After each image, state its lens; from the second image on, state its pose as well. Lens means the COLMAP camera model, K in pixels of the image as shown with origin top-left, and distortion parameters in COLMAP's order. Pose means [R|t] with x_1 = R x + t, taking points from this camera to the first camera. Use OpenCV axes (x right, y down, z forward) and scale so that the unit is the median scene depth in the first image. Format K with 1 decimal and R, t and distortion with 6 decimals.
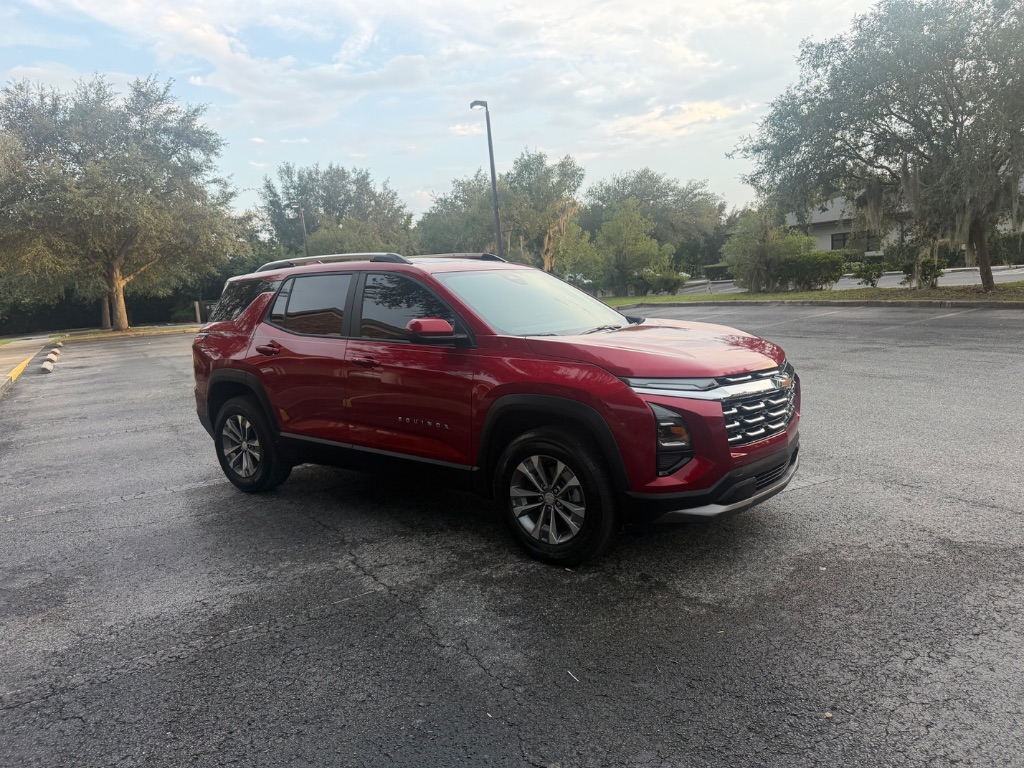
lens RADIAL K [[722.3, 0, 512.0], [0, 722.3, 384.0], [0, 0, 1]] dist [0.039234, -0.065983]
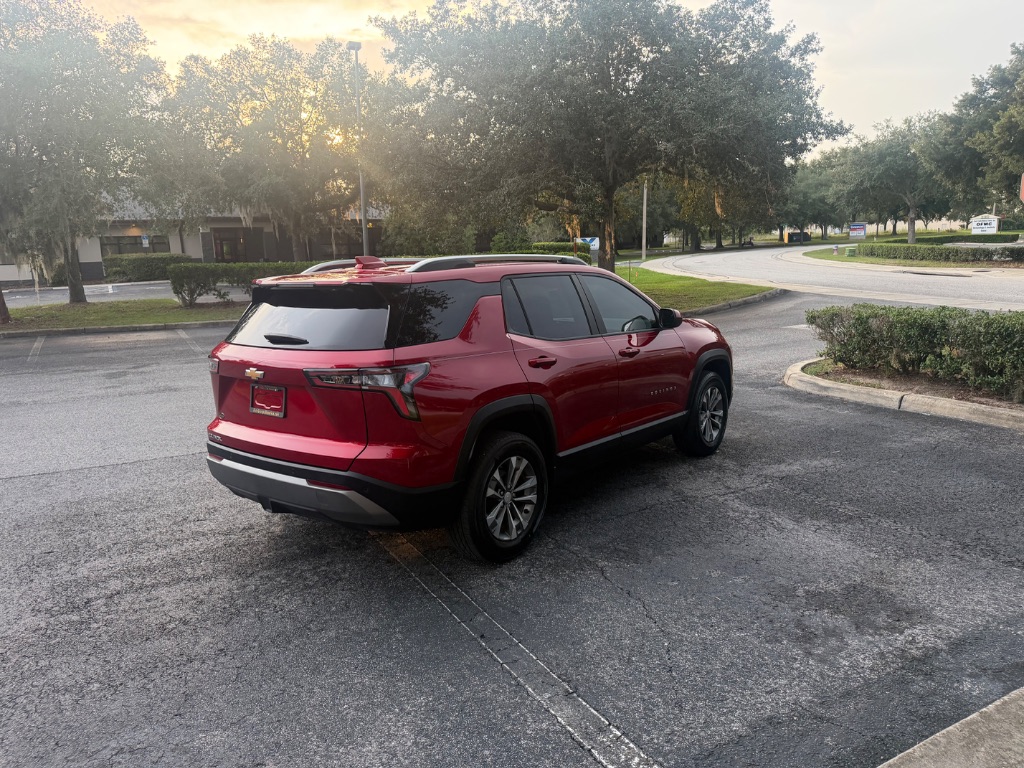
lens RADIAL K [[722.3, 0, 512.0], [0, 722.3, 384.0], [0, 0, 1]] dist [0.039234, -0.065983]
pose [[0.022198, -0.111777, 0.993485, -0.247586], [0.169722, 0.979727, 0.106437, -0.024645], [-0.985242, 0.166254, 0.040719, 0.213997]]
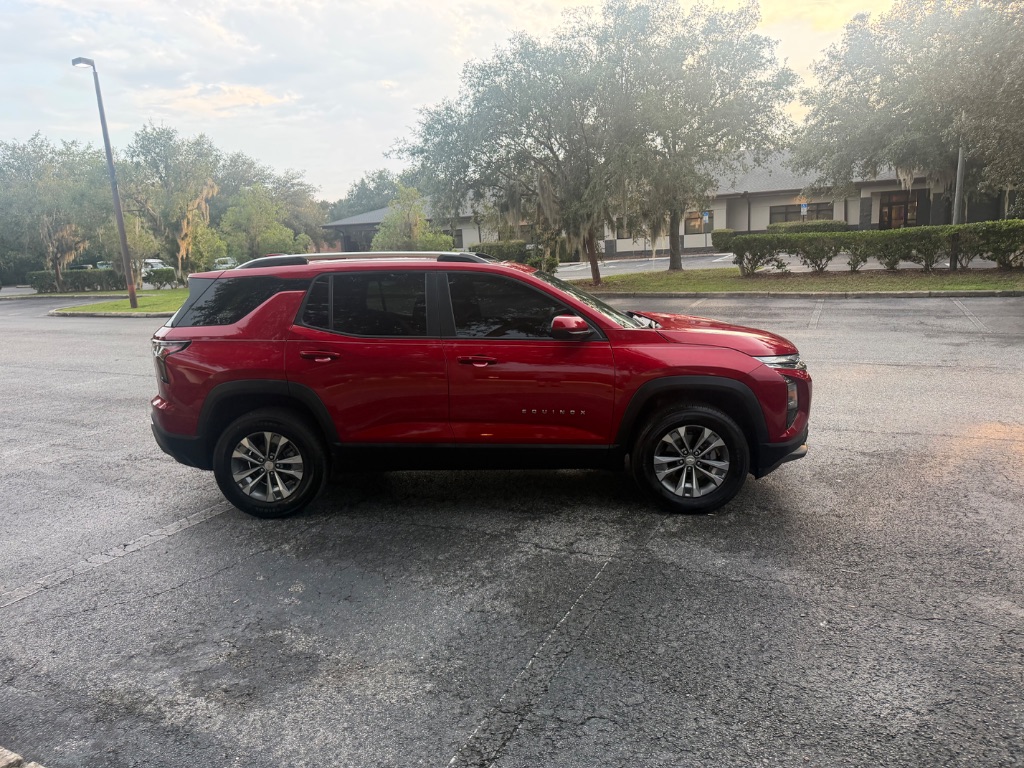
lens RADIAL K [[722.3, 0, 512.0], [0, 722.3, 384.0], [0, 0, 1]] dist [0.039234, -0.065983]
pose [[0.823512, -0.076808, 0.562074, -0.137541], [0.069369, 0.996991, 0.034605, -0.005314], [-0.563041, 0.010493, 0.826362, 0.024749]]
